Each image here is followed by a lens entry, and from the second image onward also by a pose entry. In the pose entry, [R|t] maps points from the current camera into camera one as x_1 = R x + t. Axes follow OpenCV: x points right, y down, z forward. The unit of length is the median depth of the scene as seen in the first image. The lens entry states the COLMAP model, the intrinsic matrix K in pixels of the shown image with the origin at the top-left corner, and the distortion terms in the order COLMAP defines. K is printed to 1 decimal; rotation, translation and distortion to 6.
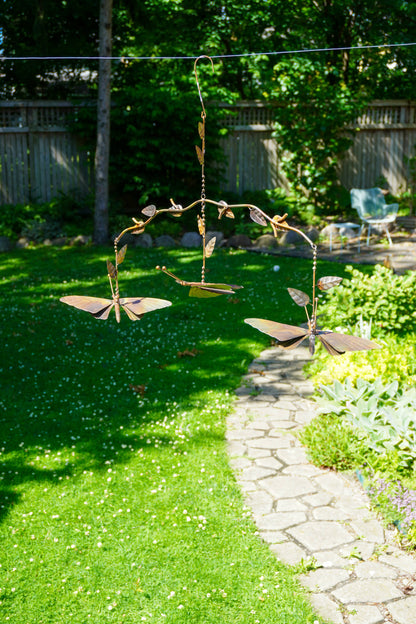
lens RADIAL K [[875.3, 0, 208.0], [0, 875.3, 312.0], [0, 0, 1]] dist [0.011244, 0.013223]
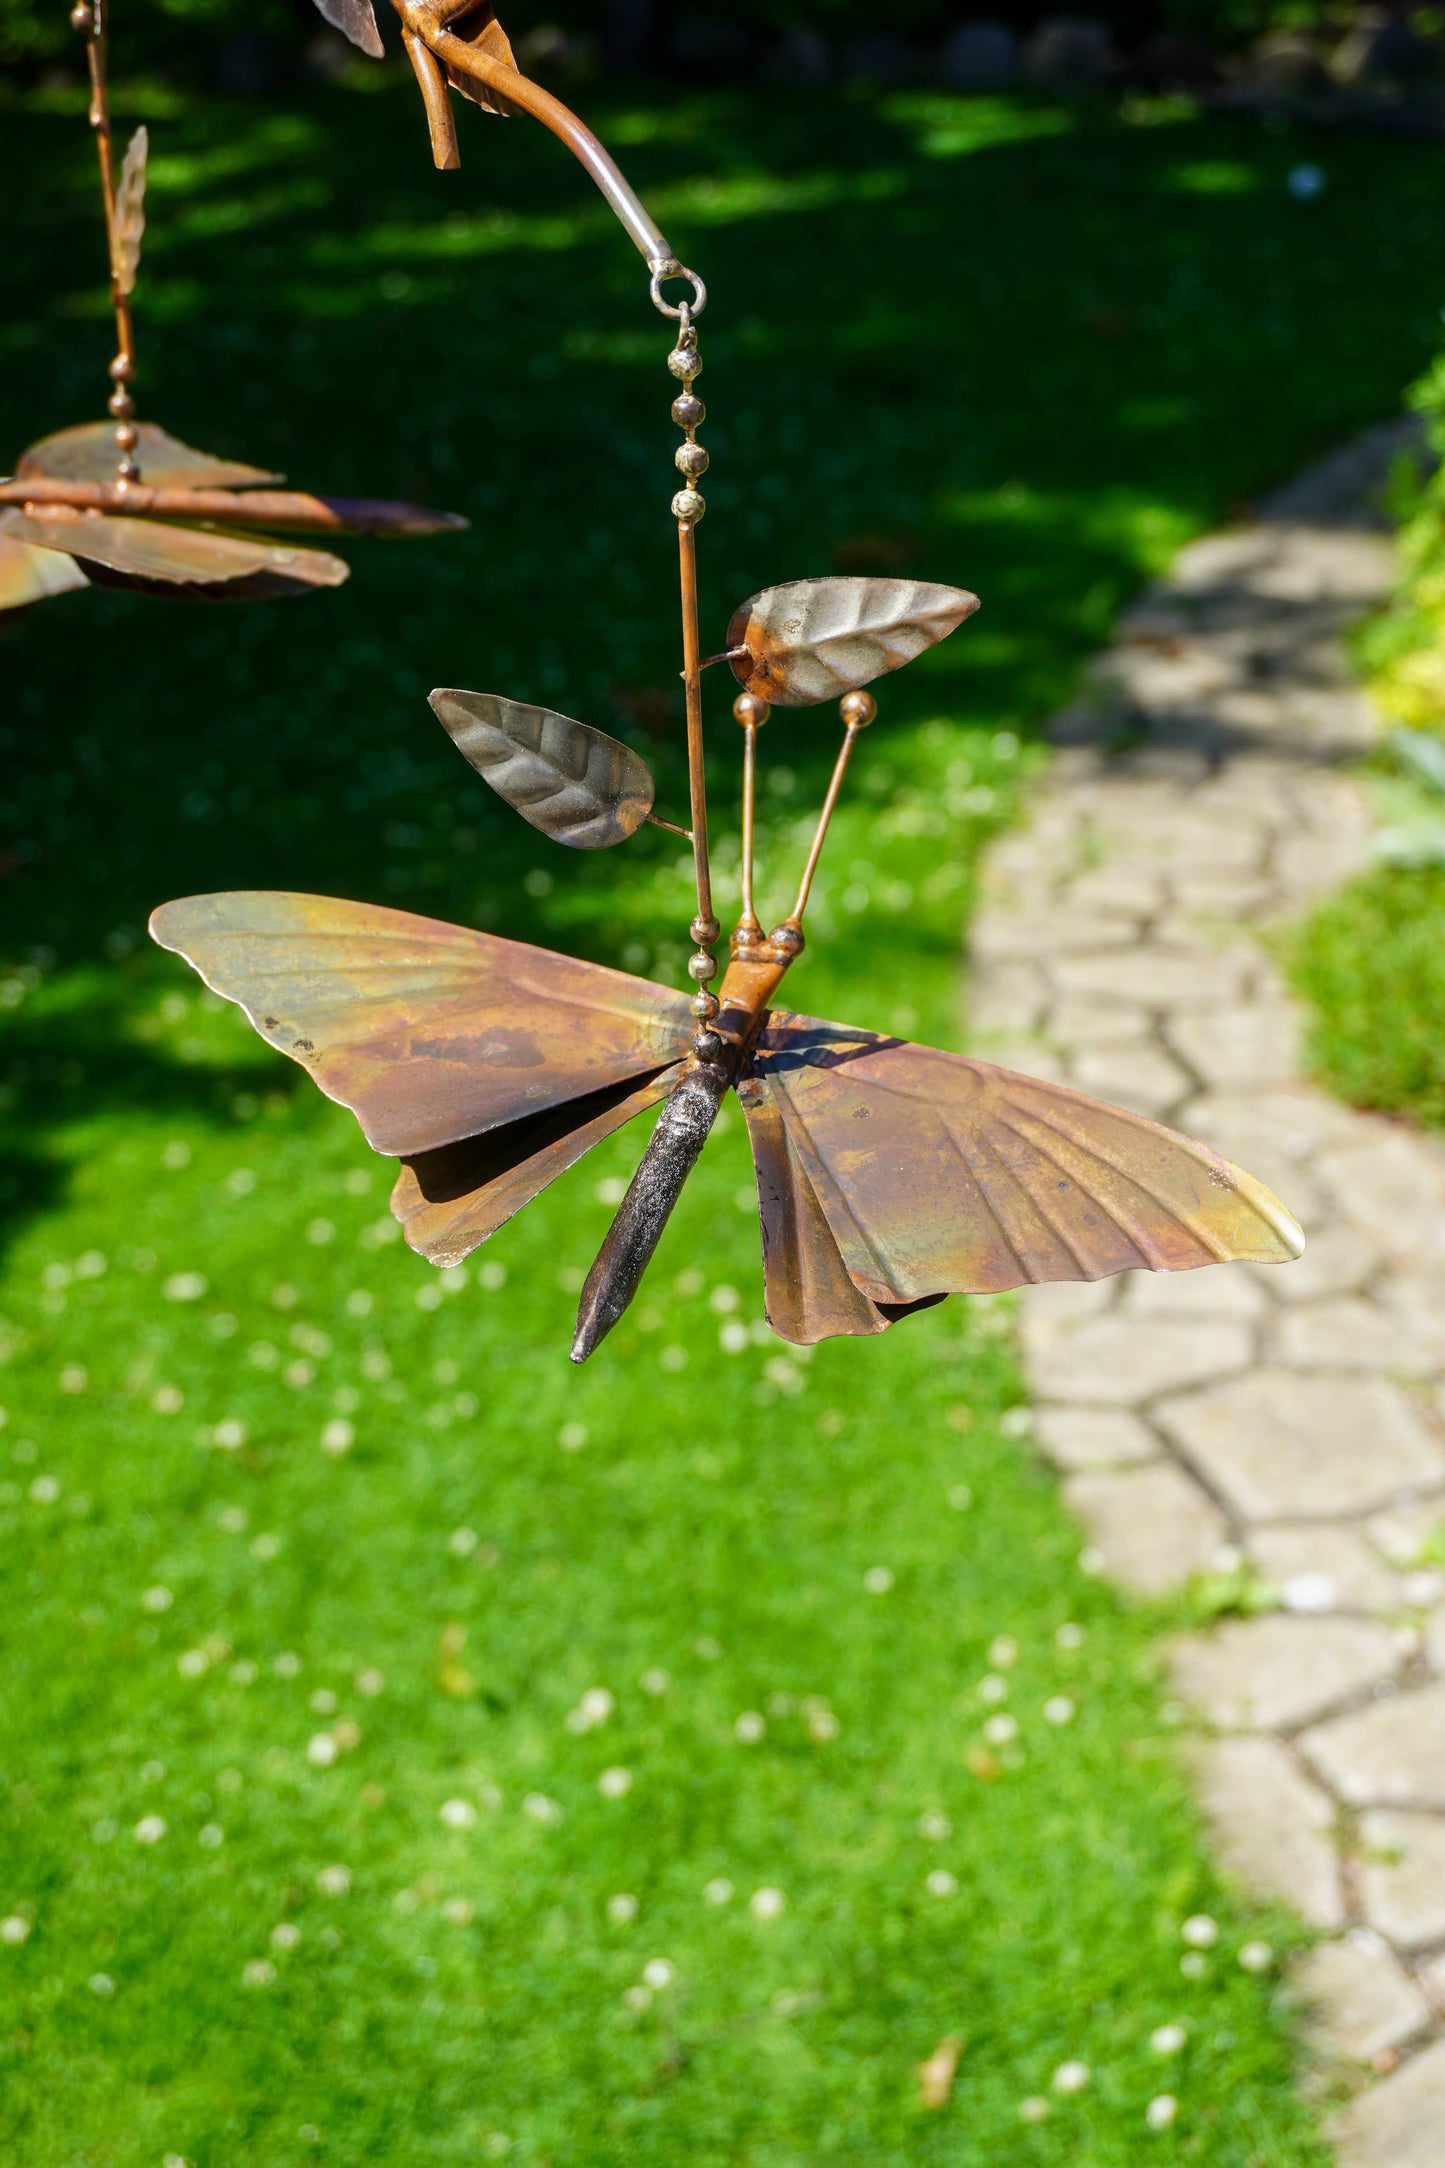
lens RADIAL K [[3041.0, 0, 722.5], [0, 3041.0, 1084.0], [0, 0, 1]] dist [0.011244, 0.013223]
pose [[0.992250, 0.050849, -0.113377, 0.064488], [-0.021698, 0.969320, 0.244842, -0.027230], [0.122349, -0.240485, 0.962911, 0.242805]]
